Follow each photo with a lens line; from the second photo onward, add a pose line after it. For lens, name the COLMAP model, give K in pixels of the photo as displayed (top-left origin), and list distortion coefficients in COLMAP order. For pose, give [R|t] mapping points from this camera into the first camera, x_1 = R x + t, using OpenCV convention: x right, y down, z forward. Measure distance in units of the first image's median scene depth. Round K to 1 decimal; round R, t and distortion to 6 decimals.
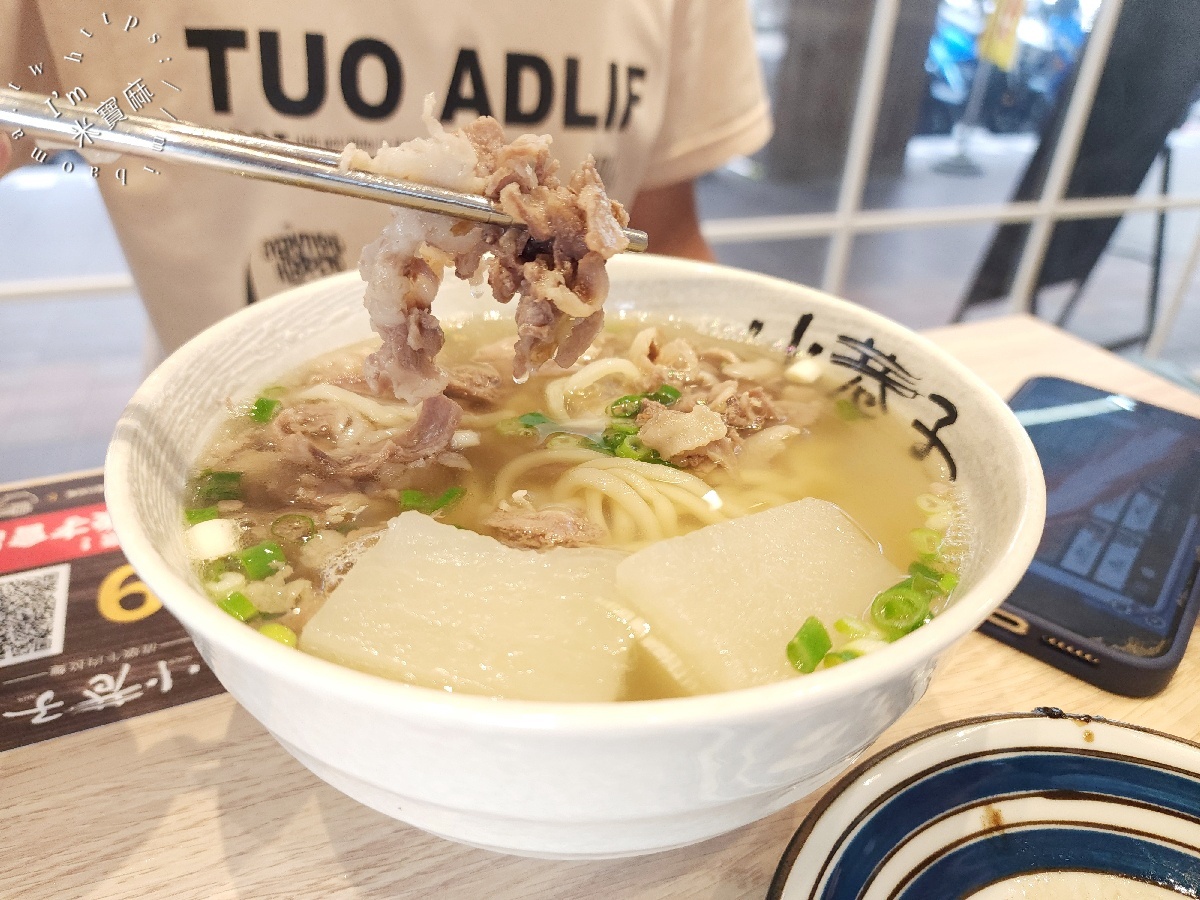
lens RADIAL K [[859.2, 0, 577.2], [0, 859.2, 453.9], [0, 0, 1]] dist [-0.004288, -0.009579]
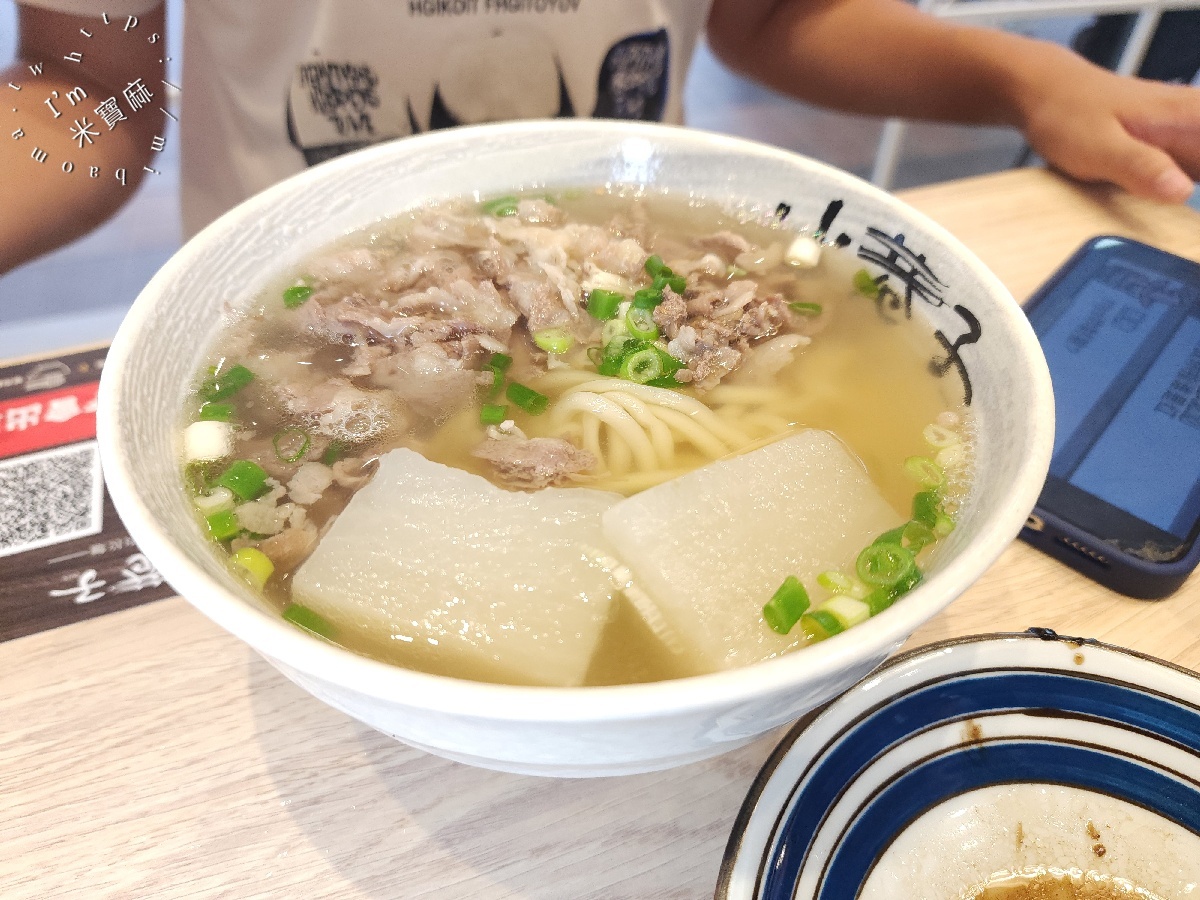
lens RADIAL K [[856.1, 0, 583.3], [0, 856.1, 447.2], [0, 0, 1]] dist [-0.001011, -0.007474]
pose [[0.998491, 0.015594, -0.052653, 0.051689], [-0.004071, 0.977215, 0.212214, -0.107168], [0.054763, -0.211679, 0.975804, 0.028202]]
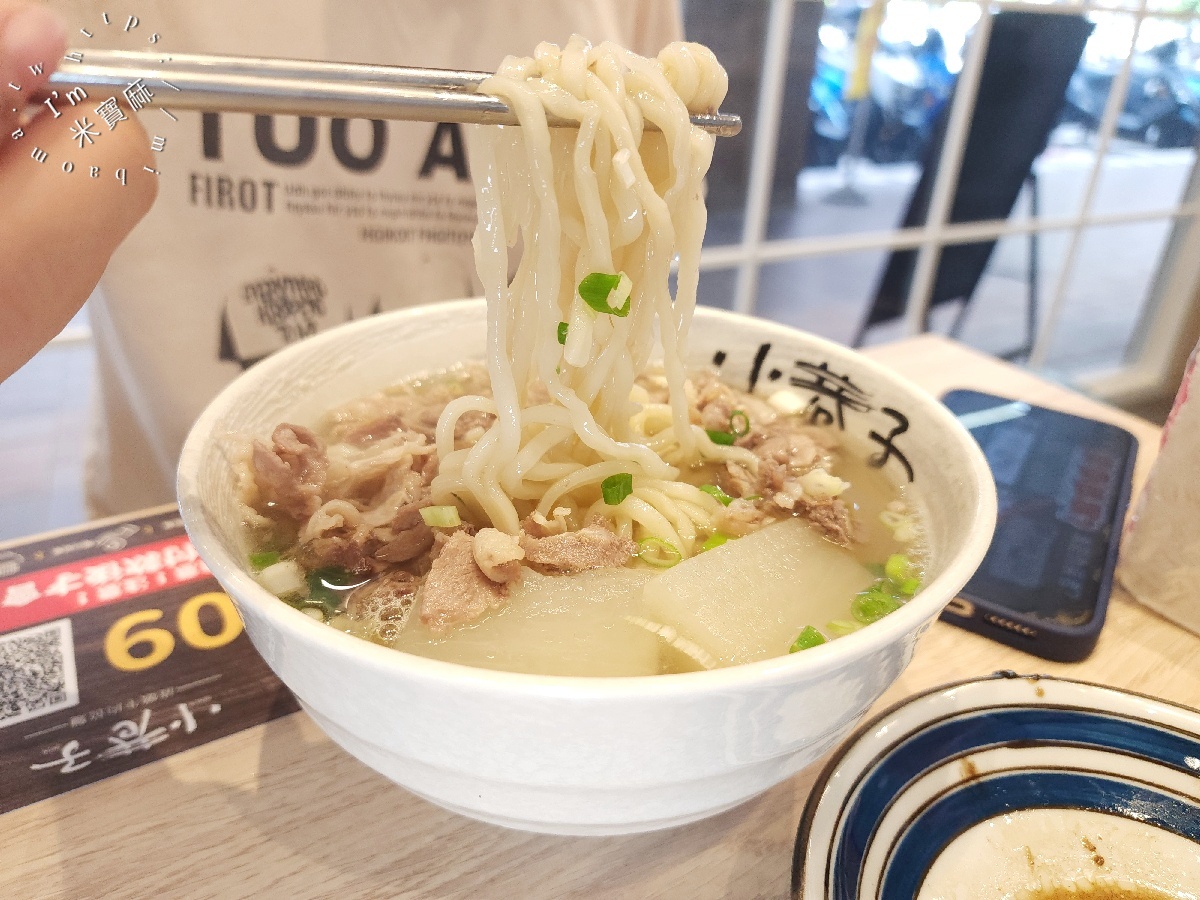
lens RADIAL K [[856.1, 0, 583.3], [0, 856.1, 447.2], [0, 0, 1]] dist [-0.001011, -0.007474]
pose [[0.993308, -0.055224, 0.101436, -0.101835], [0.059966, 0.997217, -0.044301, 0.009404], [-0.098707, 0.050087, 0.993855, -0.096564]]
